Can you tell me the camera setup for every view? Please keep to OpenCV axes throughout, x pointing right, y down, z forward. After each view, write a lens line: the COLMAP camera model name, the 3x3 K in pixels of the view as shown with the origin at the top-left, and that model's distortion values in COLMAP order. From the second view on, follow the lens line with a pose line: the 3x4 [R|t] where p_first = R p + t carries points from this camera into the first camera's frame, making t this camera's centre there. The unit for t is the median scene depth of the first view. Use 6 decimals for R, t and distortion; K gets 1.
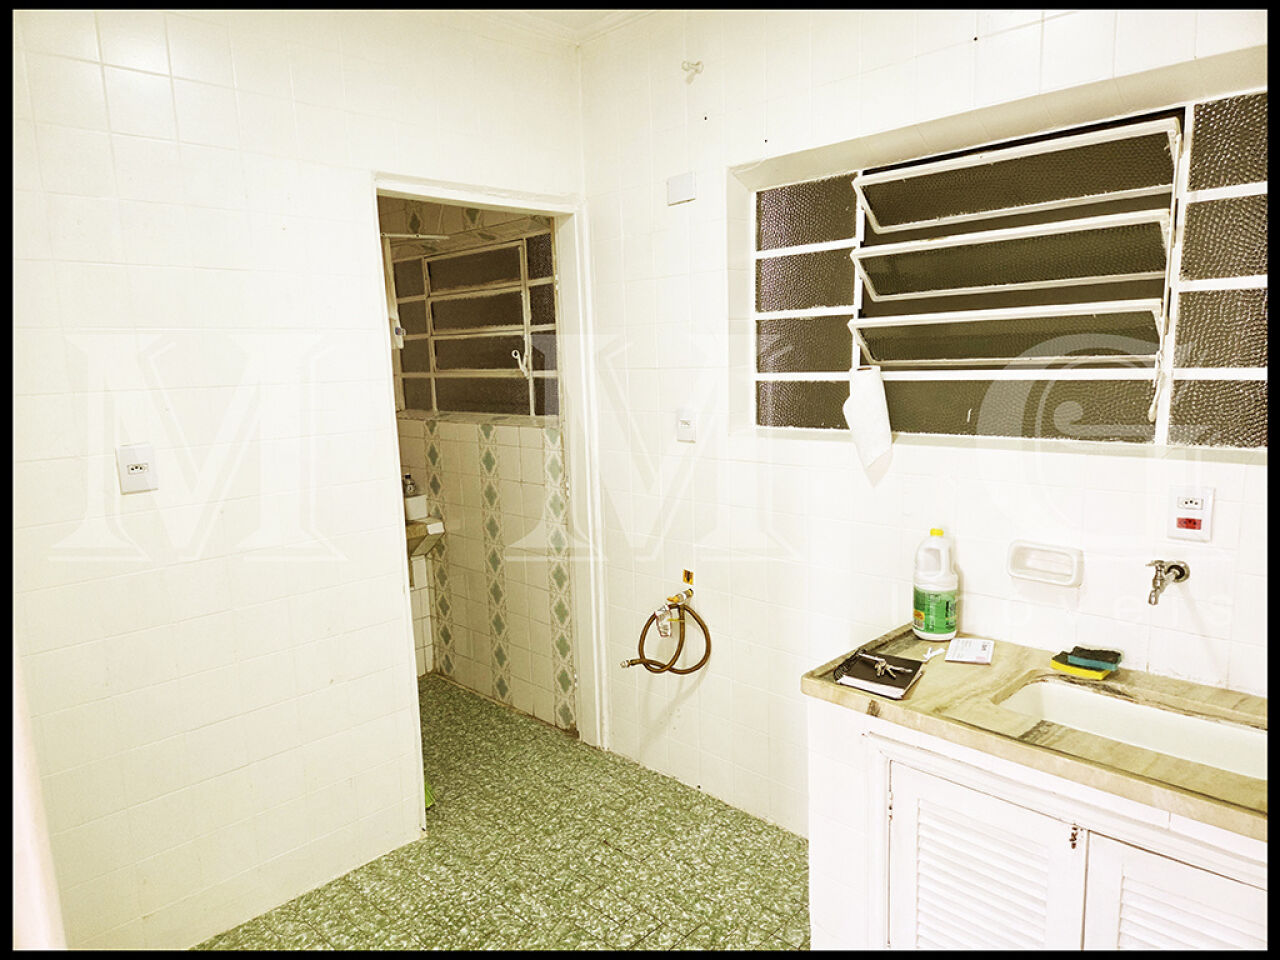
lens RADIAL K [[846.4, 0, 622.1], [0, 846.4, 486.0], [0, 0, 1]] dist [0.074648, -0.063430]
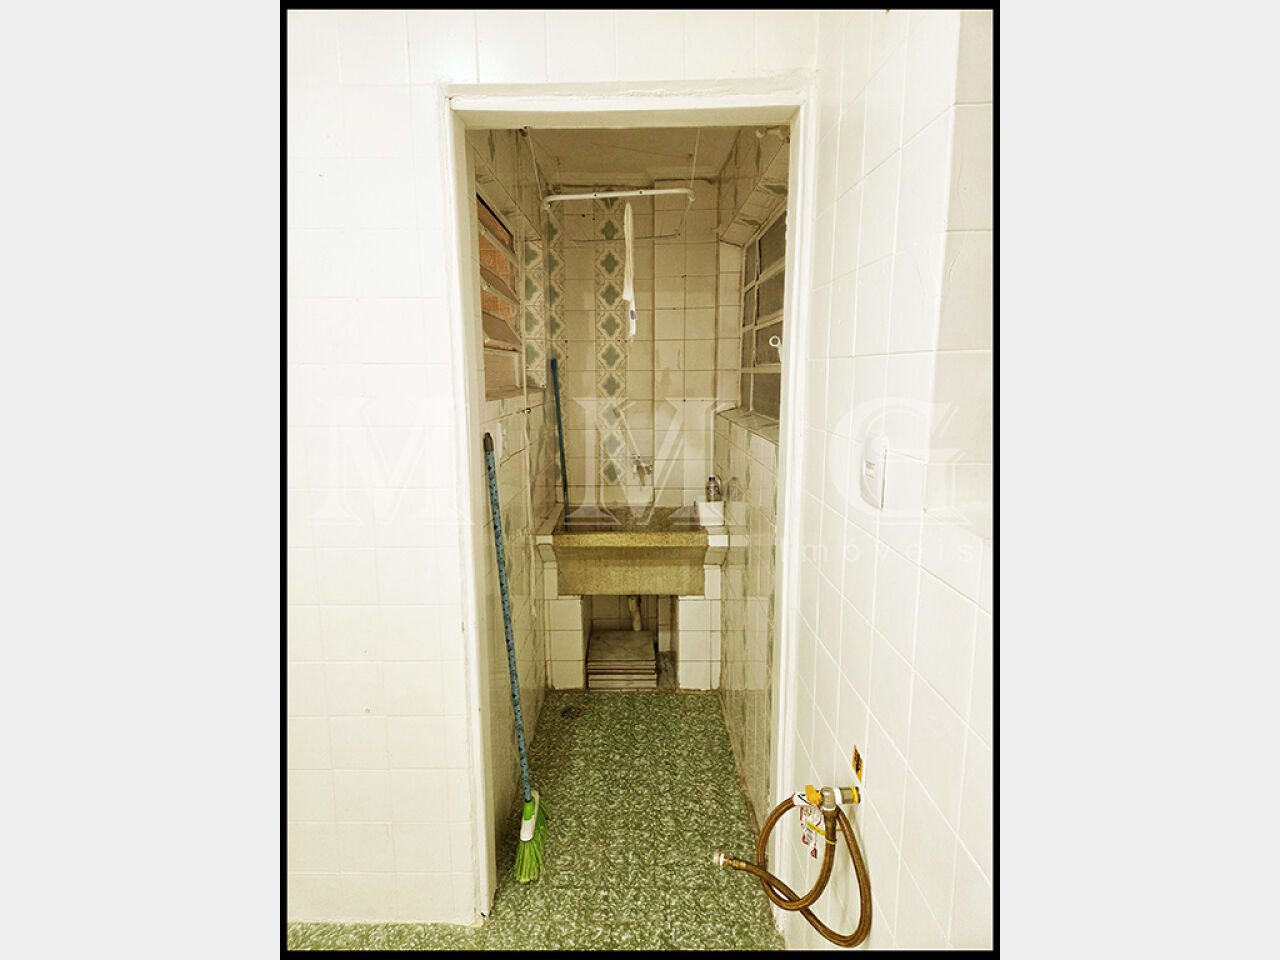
lens RADIAL K [[636.6, 0, 599.7], [0, 636.6, 469.1], [0, 0, 1]] dist [0.075025, -0.000119]
pose [[0.695586, 0.138432, -0.704980, 0.182906], [-0.131644, 0.989206, 0.064354, -0.059474], [0.706279, 0.048043, 0.706301, 0.490525]]
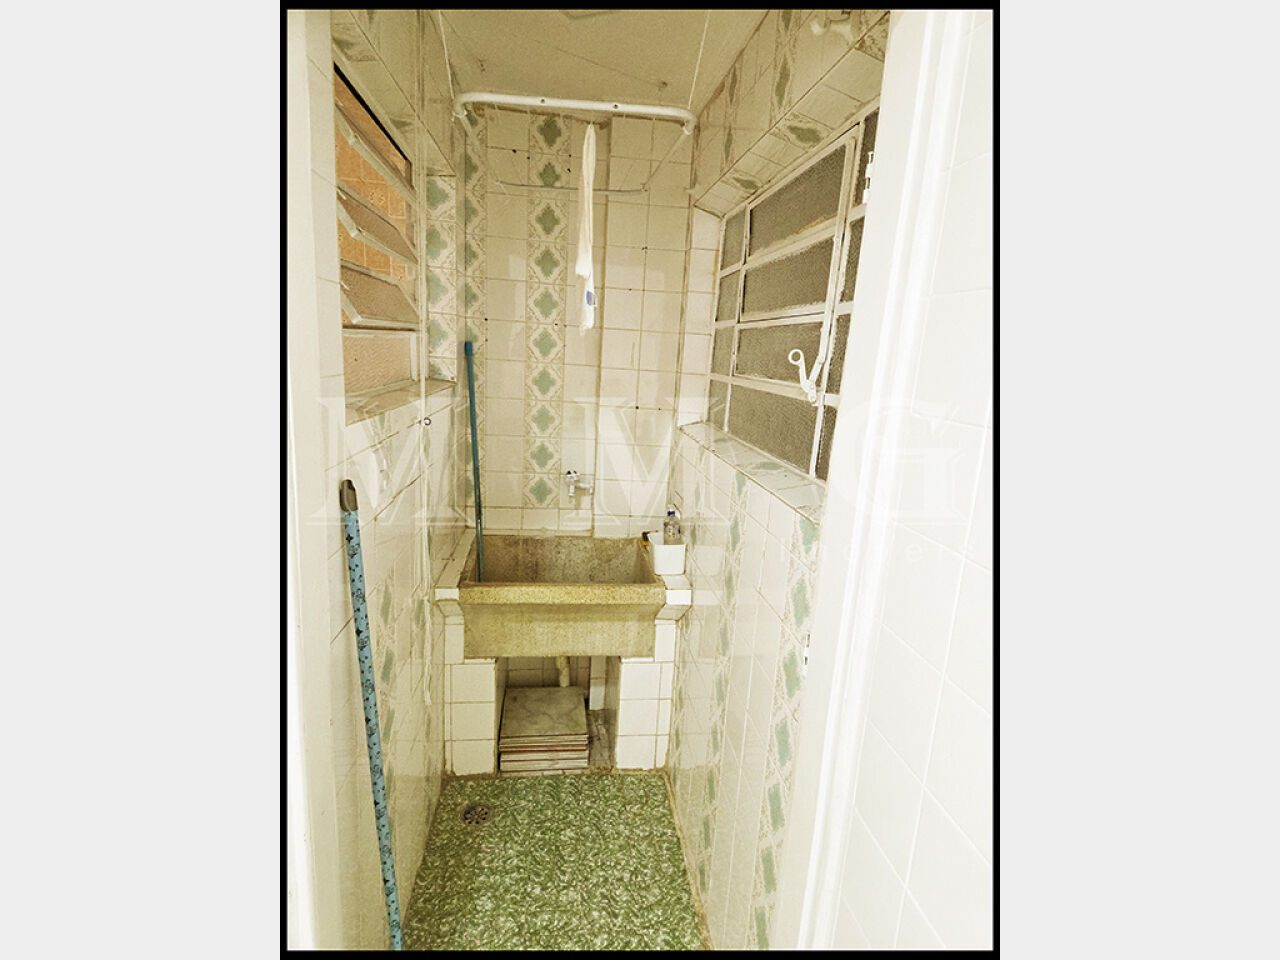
lens RADIAL K [[640.3, 0, 635.6], [0, 640.3, 477.2], [0, 0, 1]] dist [0.075782, -0.071115]
pose [[0.806390, 0.201068, -0.556154, 0.030866], [-0.183905, 0.979059, 0.087311, -0.099061], [0.562063, 0.031873, 0.826480, 0.614819]]
